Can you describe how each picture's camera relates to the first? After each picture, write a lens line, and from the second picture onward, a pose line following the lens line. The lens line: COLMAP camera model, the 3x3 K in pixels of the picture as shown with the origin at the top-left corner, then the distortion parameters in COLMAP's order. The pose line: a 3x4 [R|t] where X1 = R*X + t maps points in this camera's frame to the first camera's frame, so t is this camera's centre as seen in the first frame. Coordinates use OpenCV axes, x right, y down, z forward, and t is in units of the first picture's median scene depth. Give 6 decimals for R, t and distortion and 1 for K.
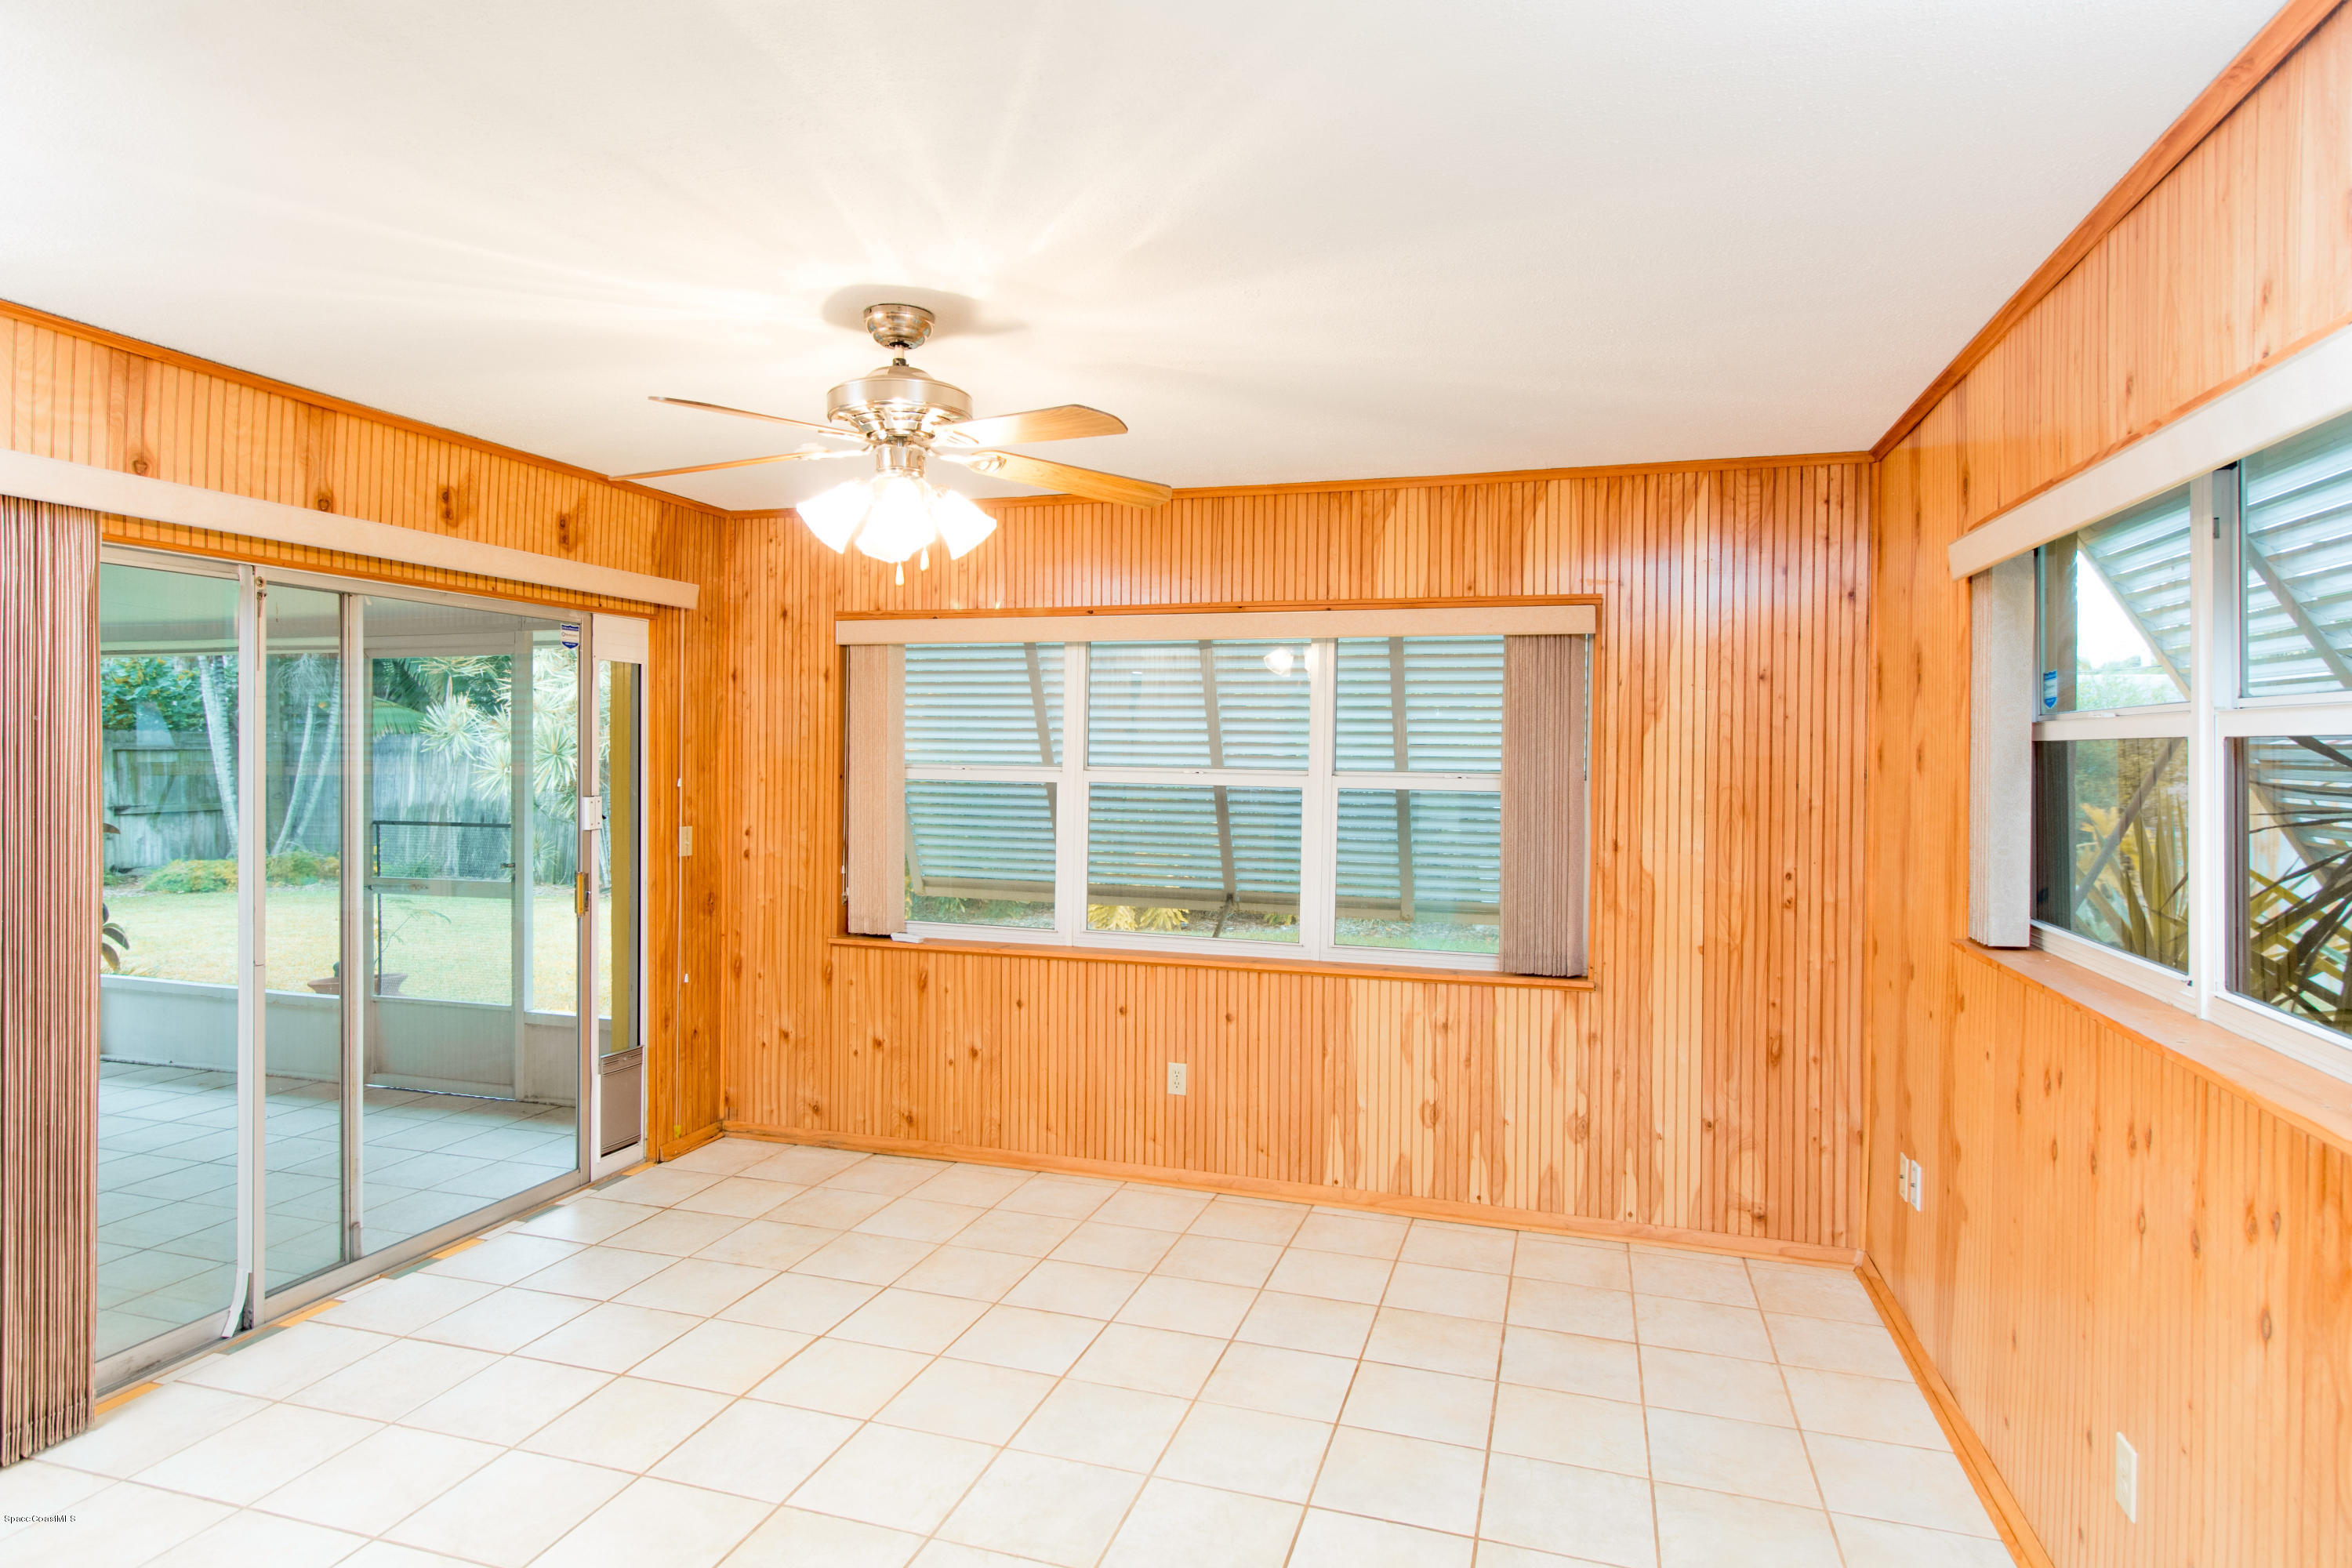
lens RADIAL K [[1327.4, 0, 1174.9], [0, 1327.4, 762.1], [0, 0, 1]] dist [0.006825, -0.000101]
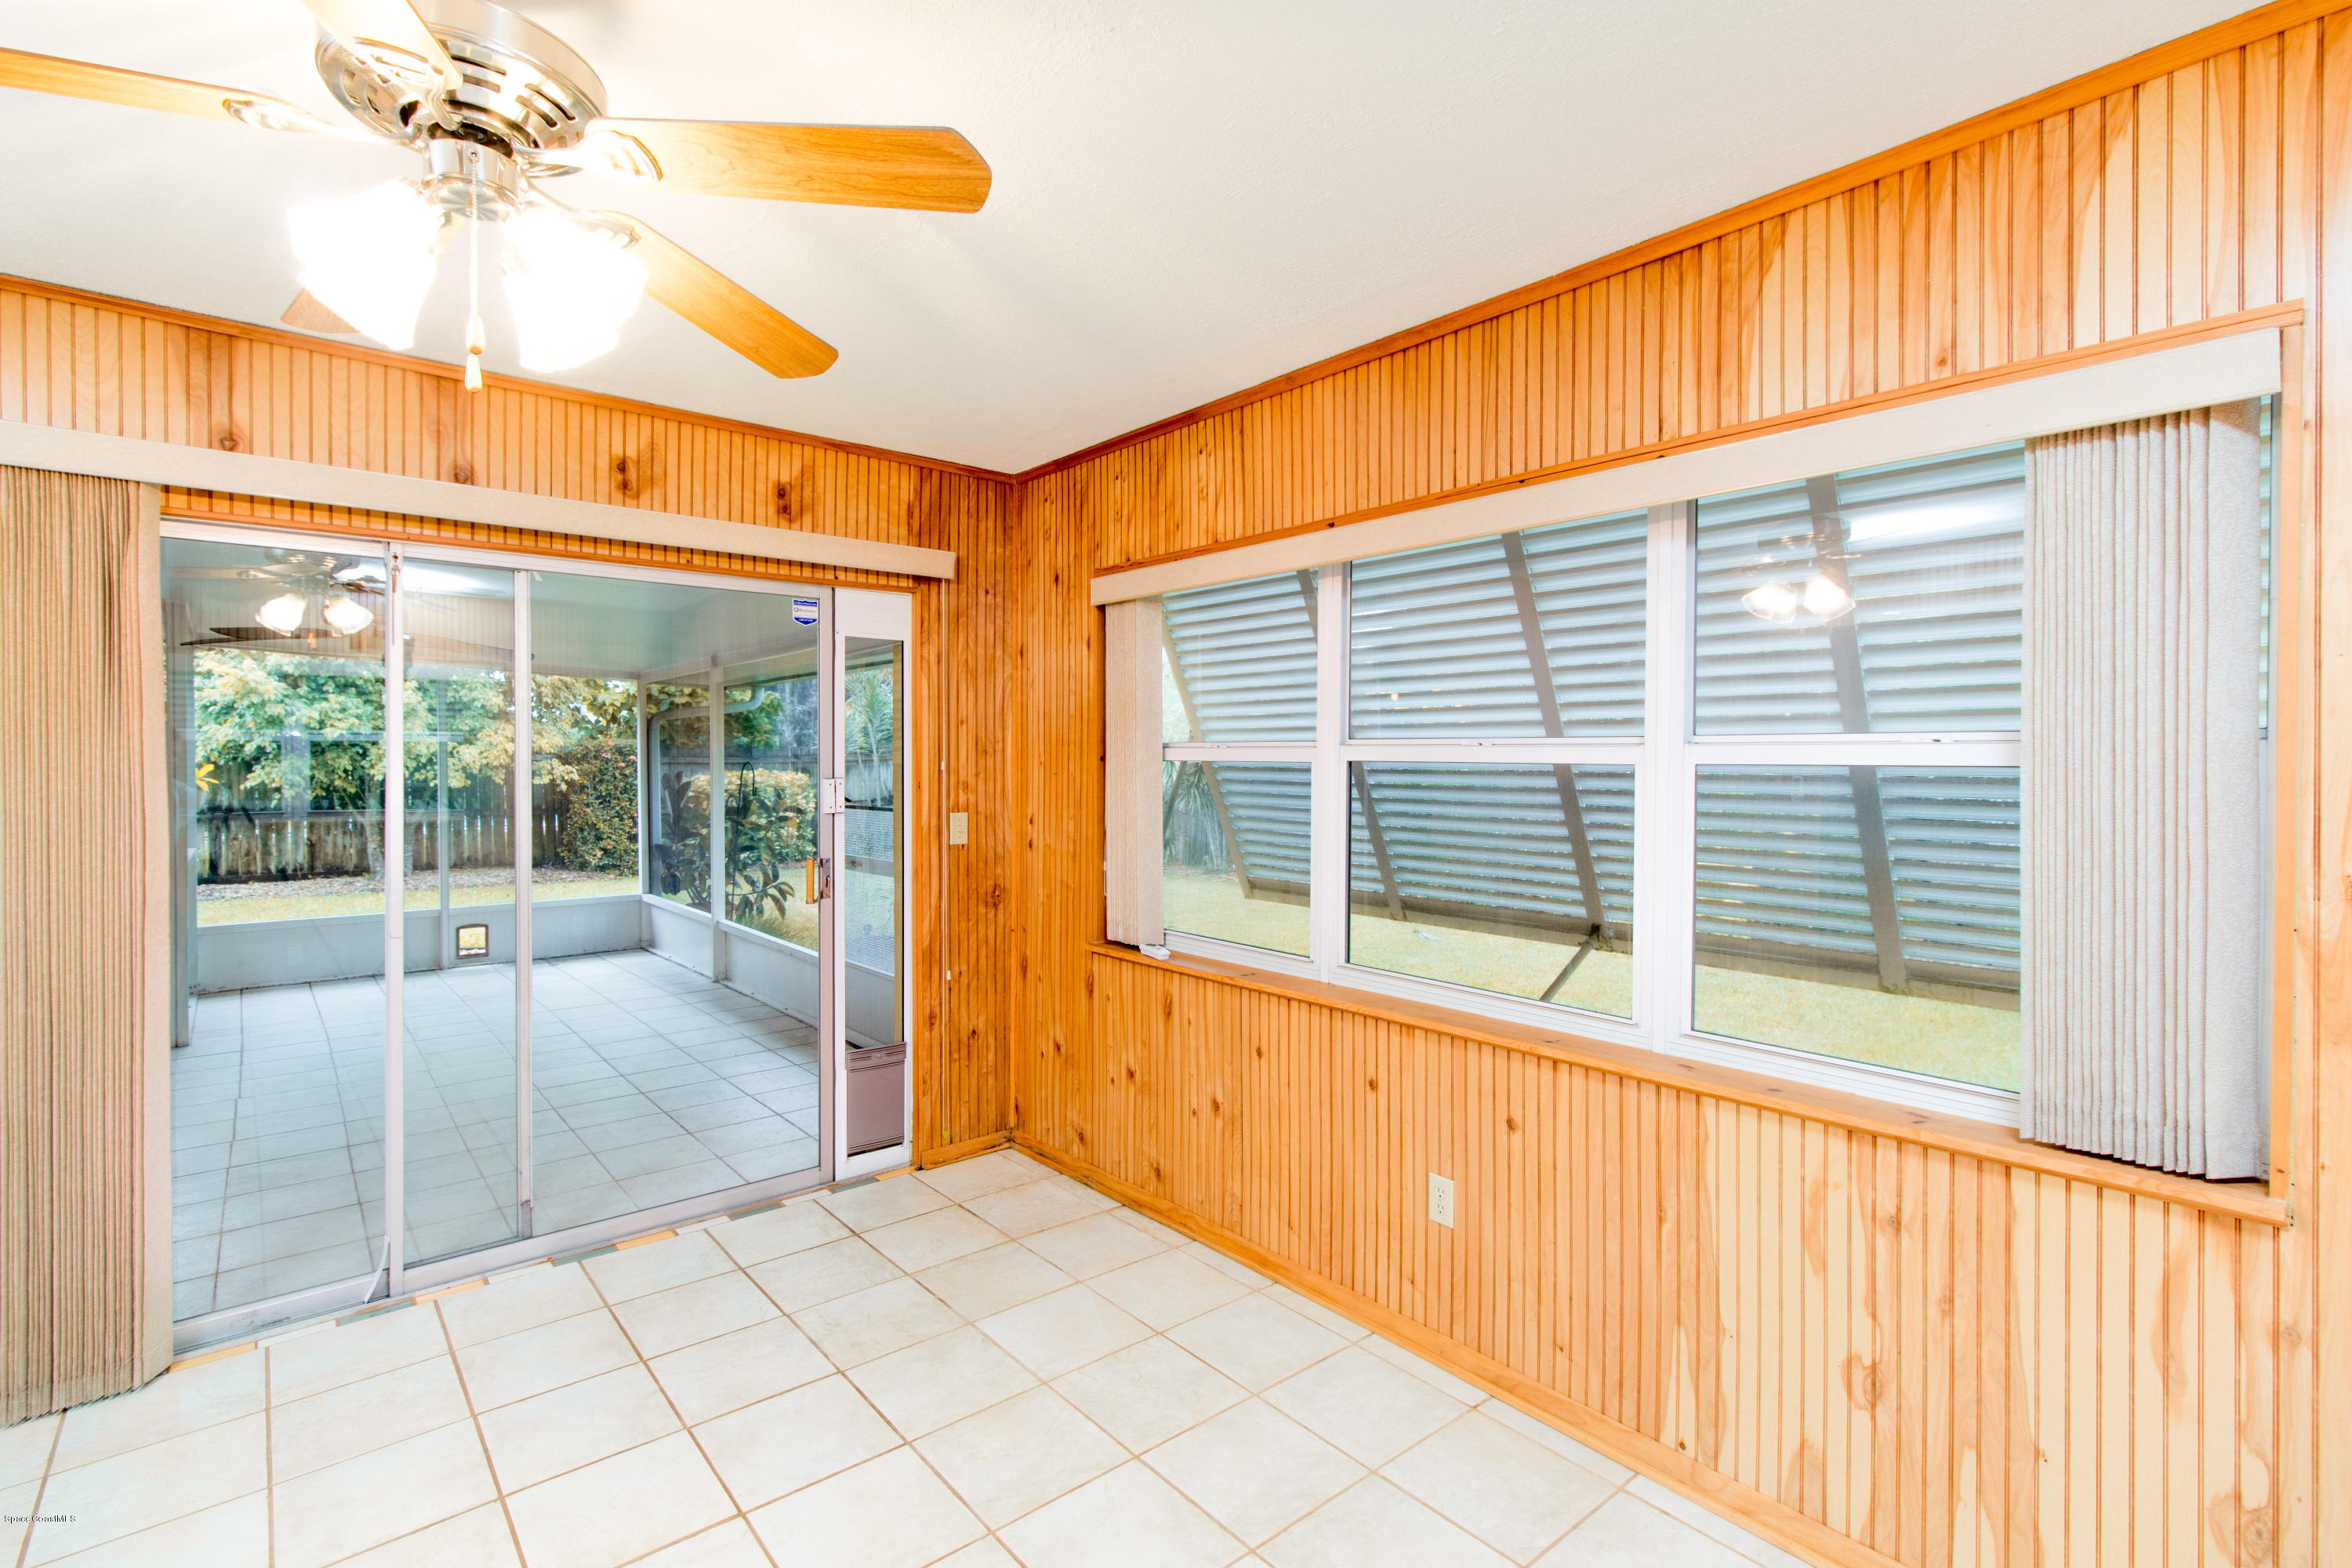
lens RADIAL K [[1088.0, 0, 1170.3], [0, 1088.0, 765.1], [0, 0, 1]] dist [0.001036, 0.000828]
pose [[0.840034, -0.006928, -0.542490, 0.194030], [0.003832, 0.999969, -0.006837, 0.022769], [0.542520, 0.003665, 0.840035, 0.481695]]
